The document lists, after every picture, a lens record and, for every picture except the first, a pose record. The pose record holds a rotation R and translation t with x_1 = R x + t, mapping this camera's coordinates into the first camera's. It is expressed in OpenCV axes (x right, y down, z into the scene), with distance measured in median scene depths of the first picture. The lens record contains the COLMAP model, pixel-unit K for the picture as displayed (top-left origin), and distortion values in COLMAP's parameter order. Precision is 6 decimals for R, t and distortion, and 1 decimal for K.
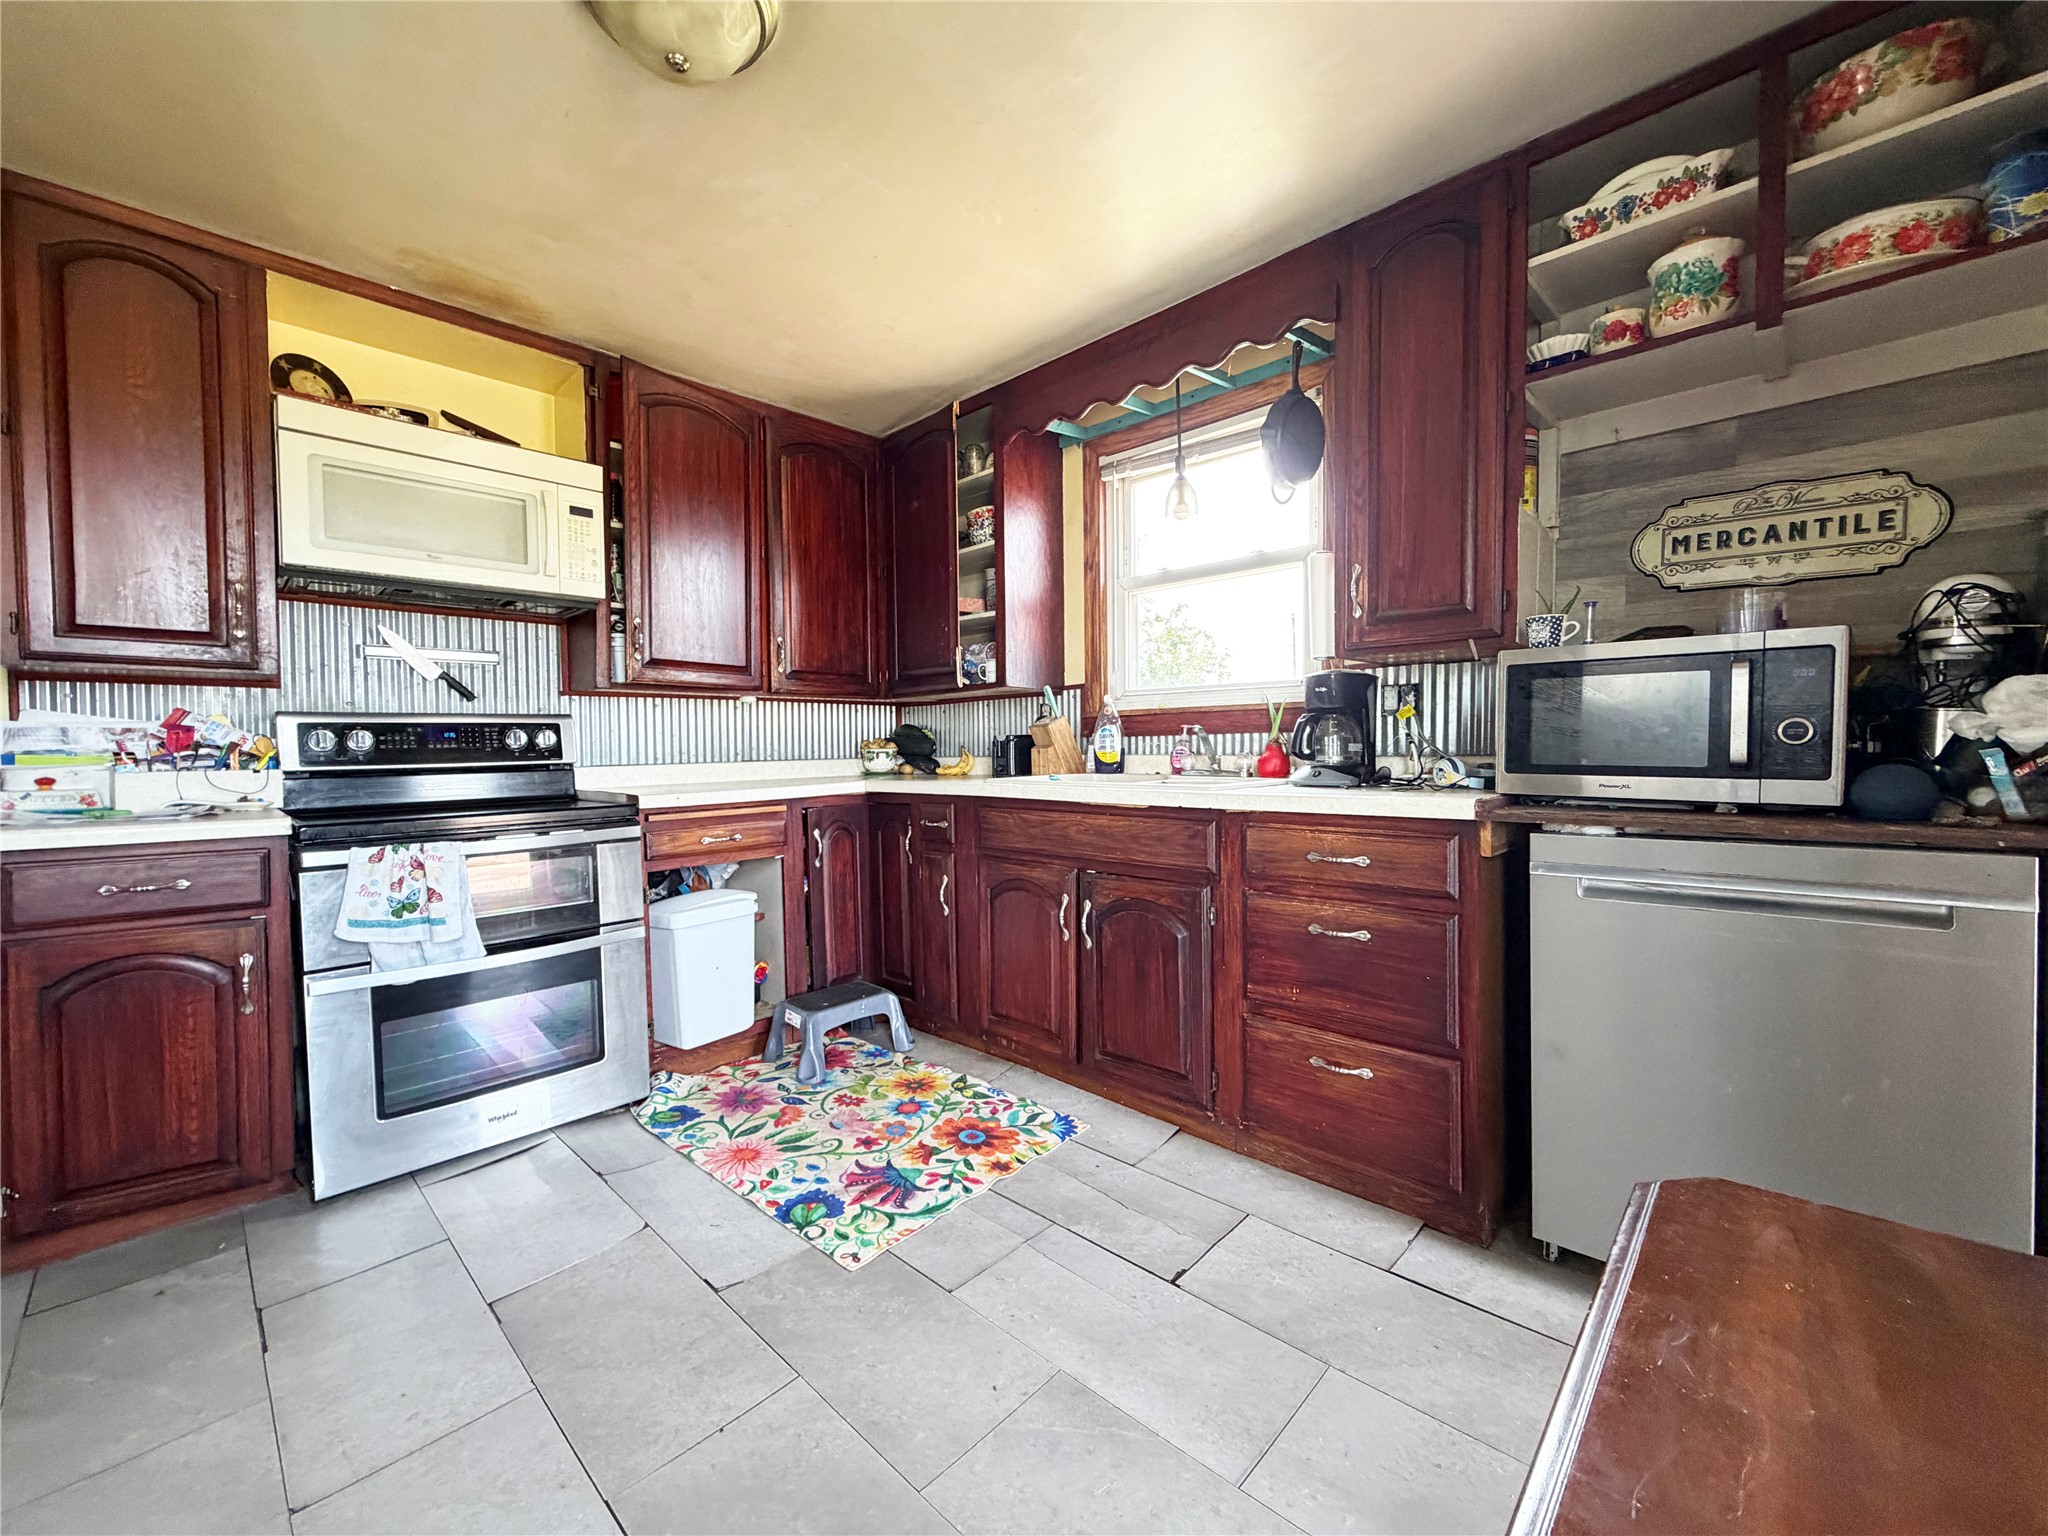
lens RADIAL K [[819.2, 0, 1016.5], [0, 819.2, 768.7], [0, 0, 1]] dist [-0.000759, 0.000151]
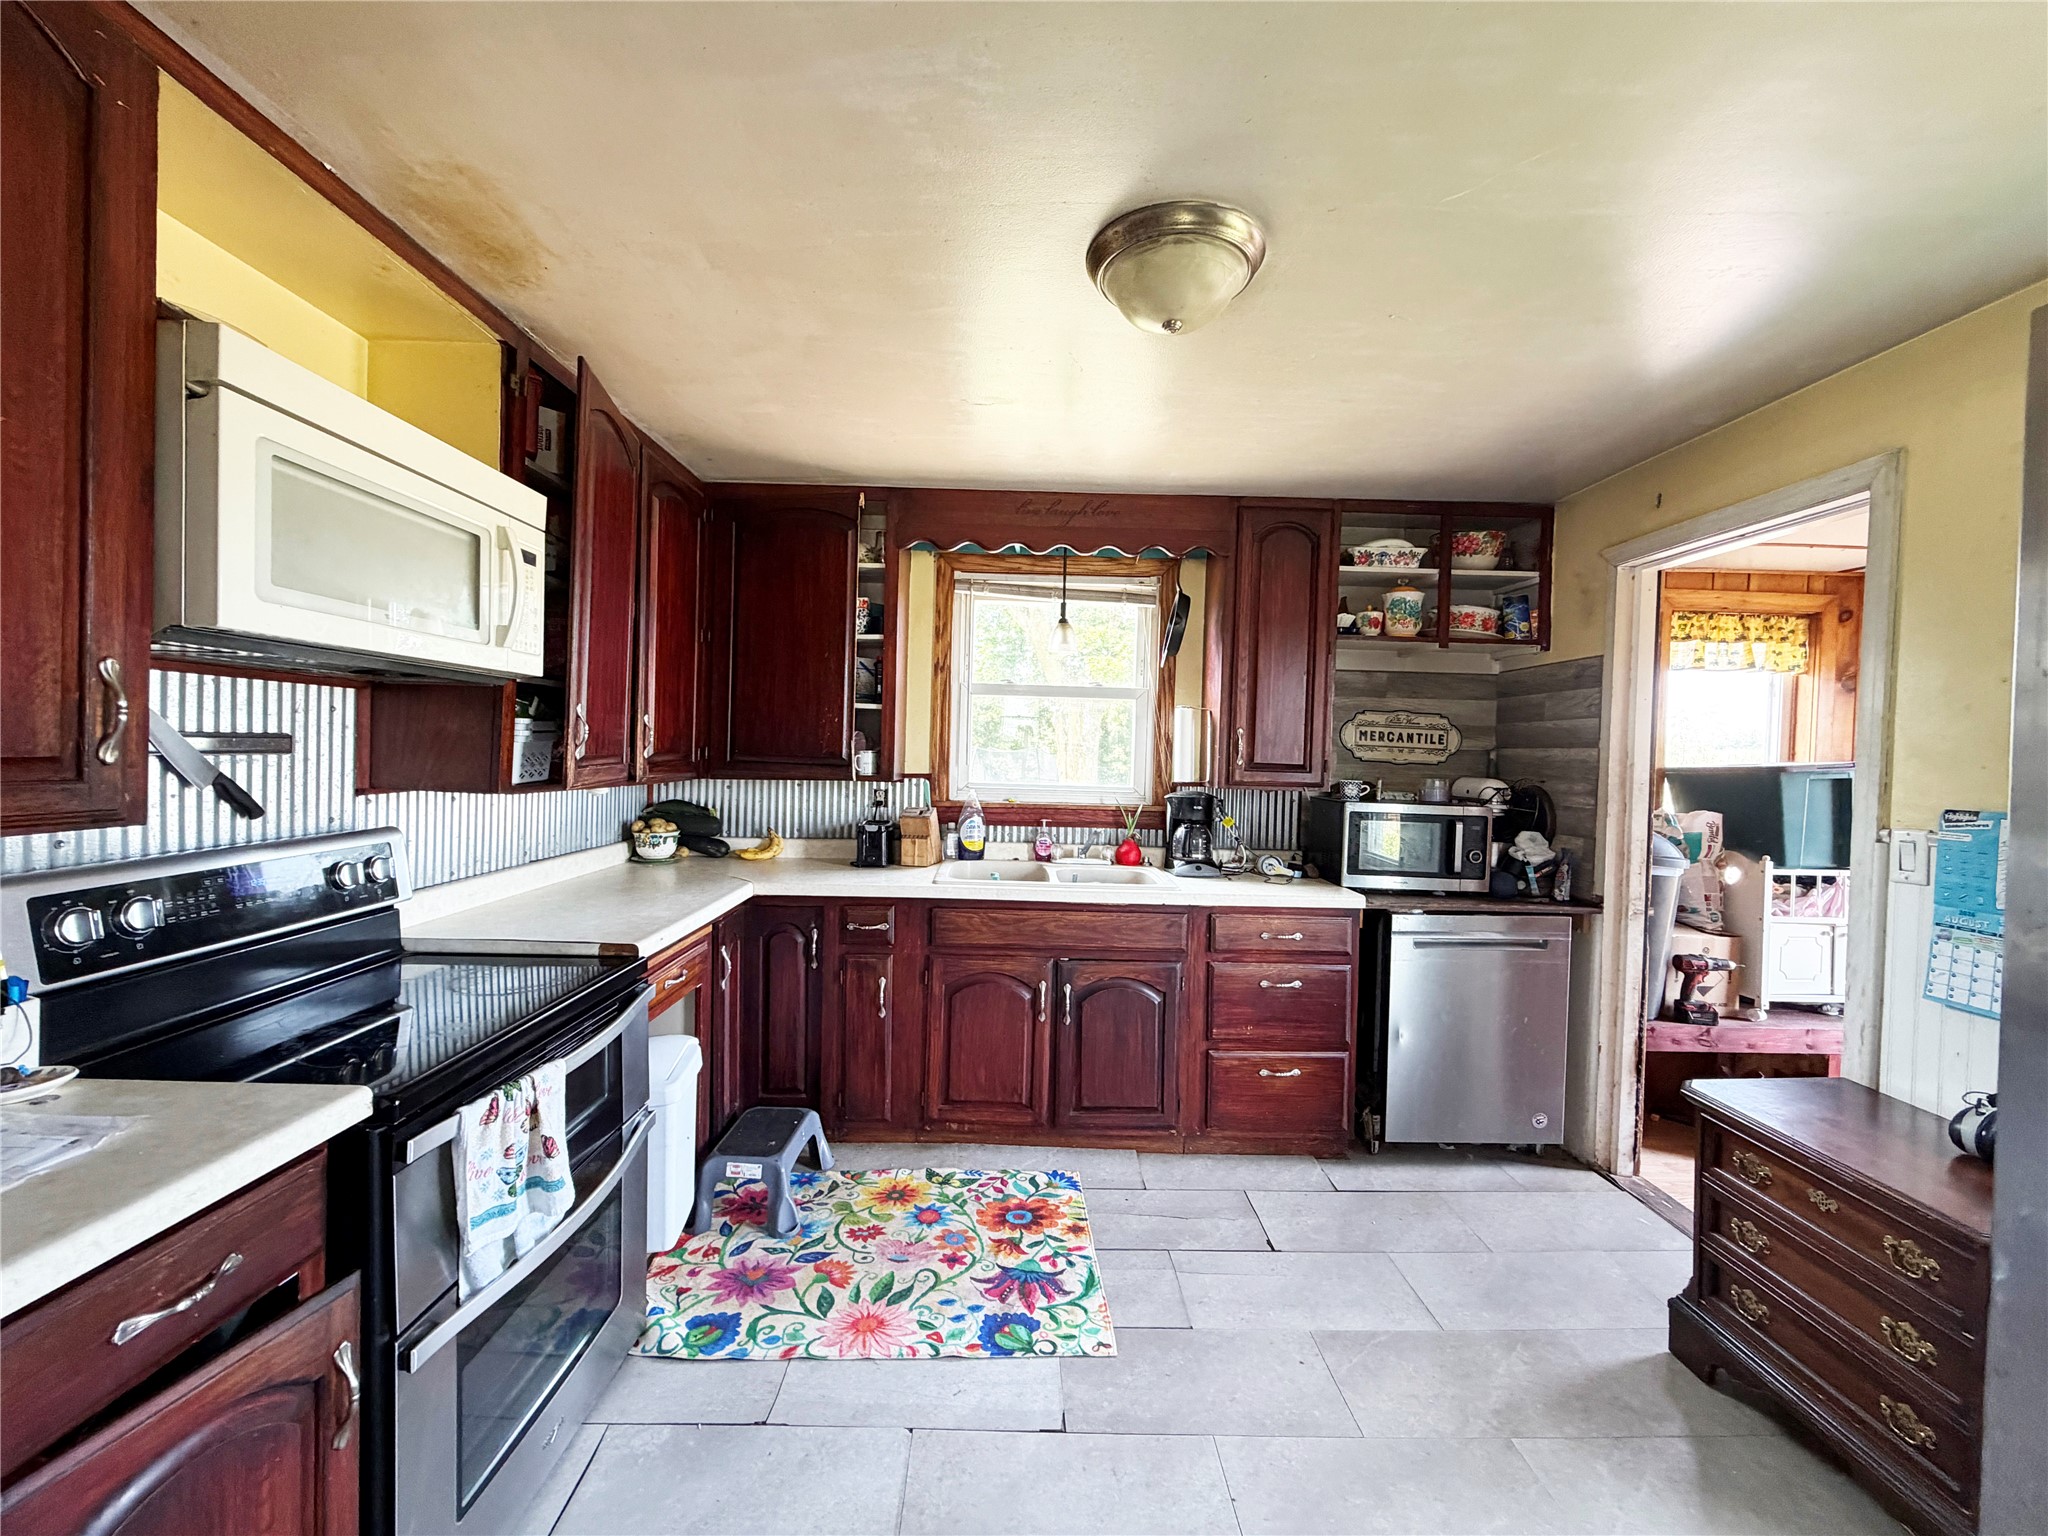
lens RADIAL K [[819.2, 0, 1022.6], [0, 819.2, 766.7], [0, 0, 1]] dist [-0.000759, 0.000151]
pose [[0.708485, 0.016910, 0.705523, -0.867740], [-0.015105, 0.999847, -0.008796, -0.155077], [-0.705564, -0.004425, 0.708632, 0.219448]]
